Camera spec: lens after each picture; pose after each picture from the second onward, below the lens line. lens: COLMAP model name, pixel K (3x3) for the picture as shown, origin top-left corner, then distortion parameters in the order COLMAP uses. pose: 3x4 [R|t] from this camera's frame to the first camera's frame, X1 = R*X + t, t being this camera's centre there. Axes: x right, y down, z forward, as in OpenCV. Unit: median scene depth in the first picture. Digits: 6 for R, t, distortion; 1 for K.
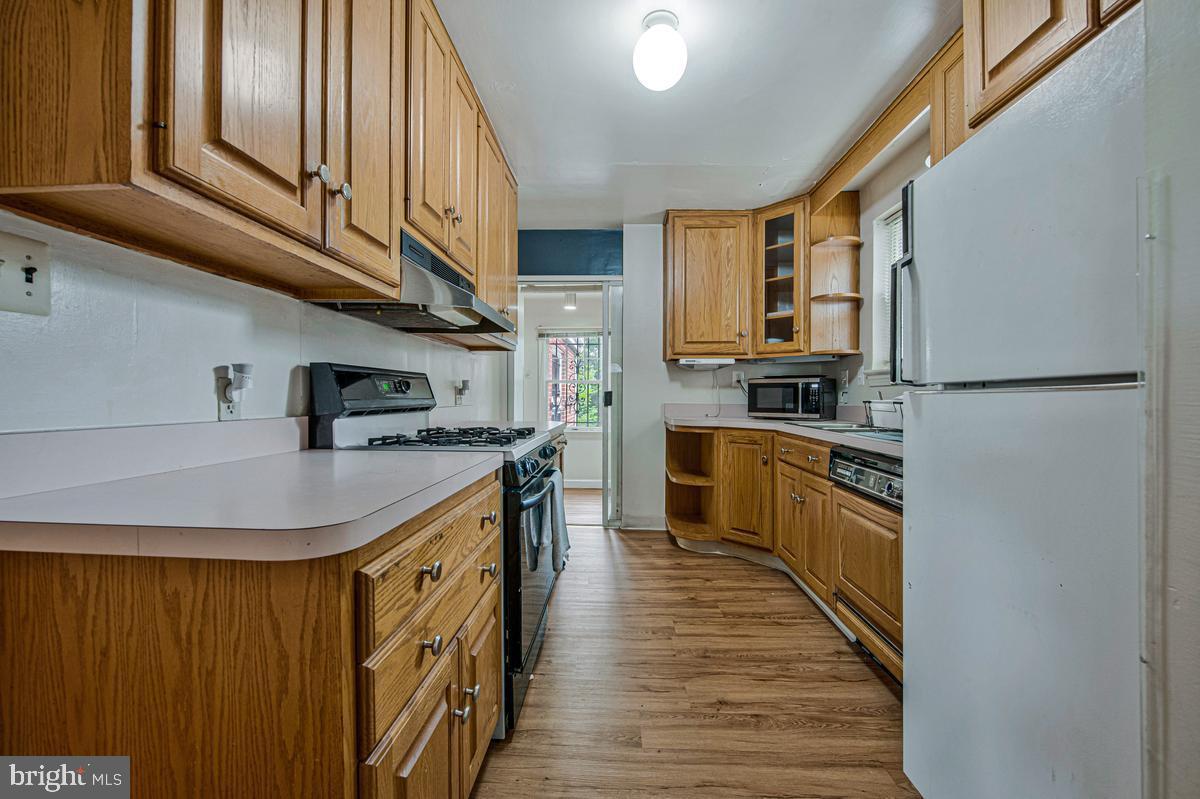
lens RADIAL K [[487.0, 0, 596.5], [0, 487.0, 396.7], [0, 0, 1]] dist [-0.016490, -0.000372]
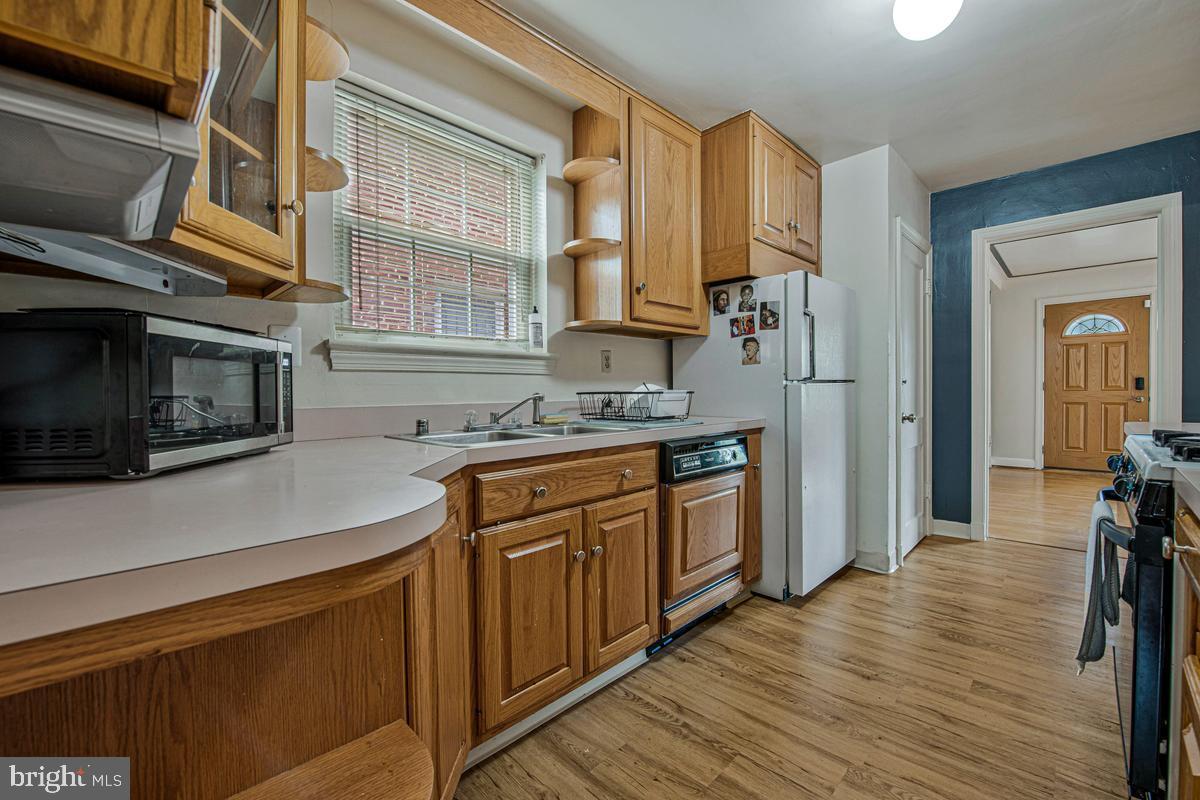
lens RADIAL K [[494.9, 0, 601.1], [0, 494.9, 389.8], [0, 0, 1]] dist [-0.015758, -0.000189]
pose [[-0.741262, 0.003822, 0.671205, -0.013854], [0.007280, 0.999971, 0.002345, 0.001323], [-0.671176, 0.006624, -0.741268, 1.078930]]
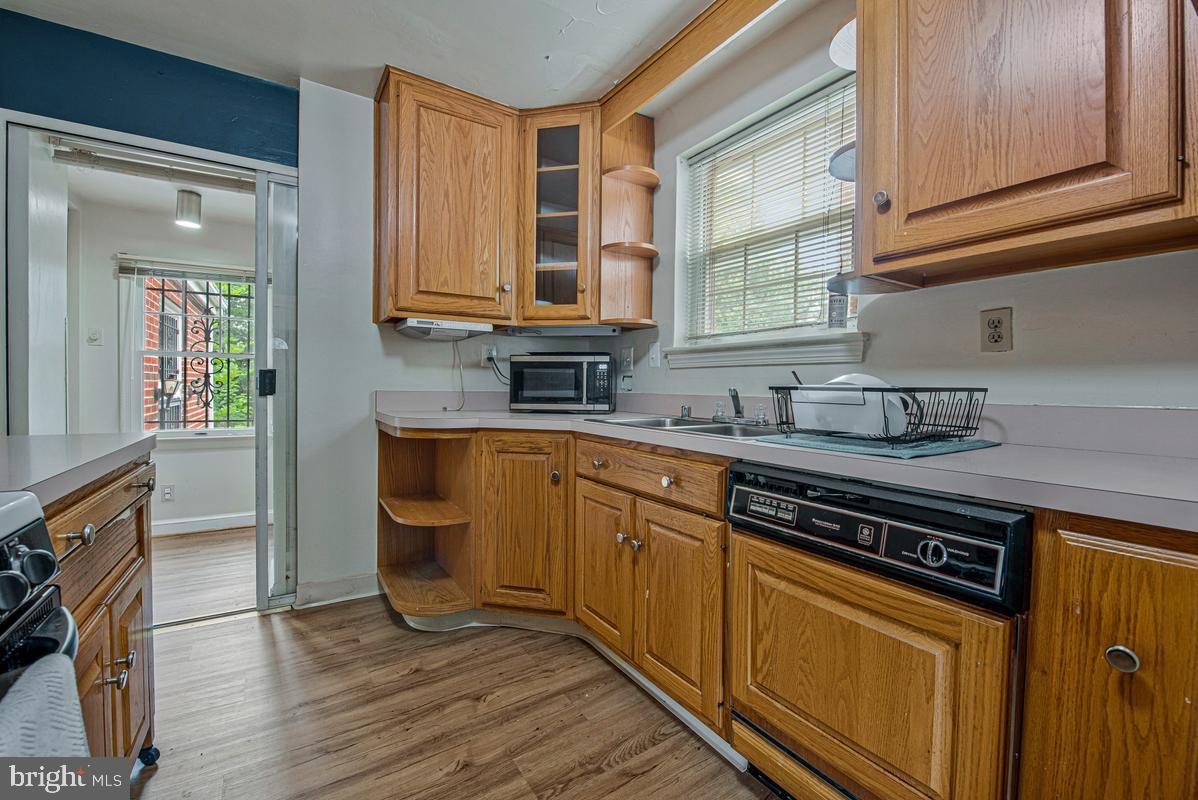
lens RADIAL K [[494.1, 0, 600.1], [0, 494.1, 389.9], [0, 0, 1]] dist [-0.015758, -0.000189]
pose [[0.812678, -0.001797, 0.582711, 0.007570], [-0.005507, 0.999927, 0.010764, 0.004759], [-0.582687, -0.011957, 0.812608, 0.373281]]
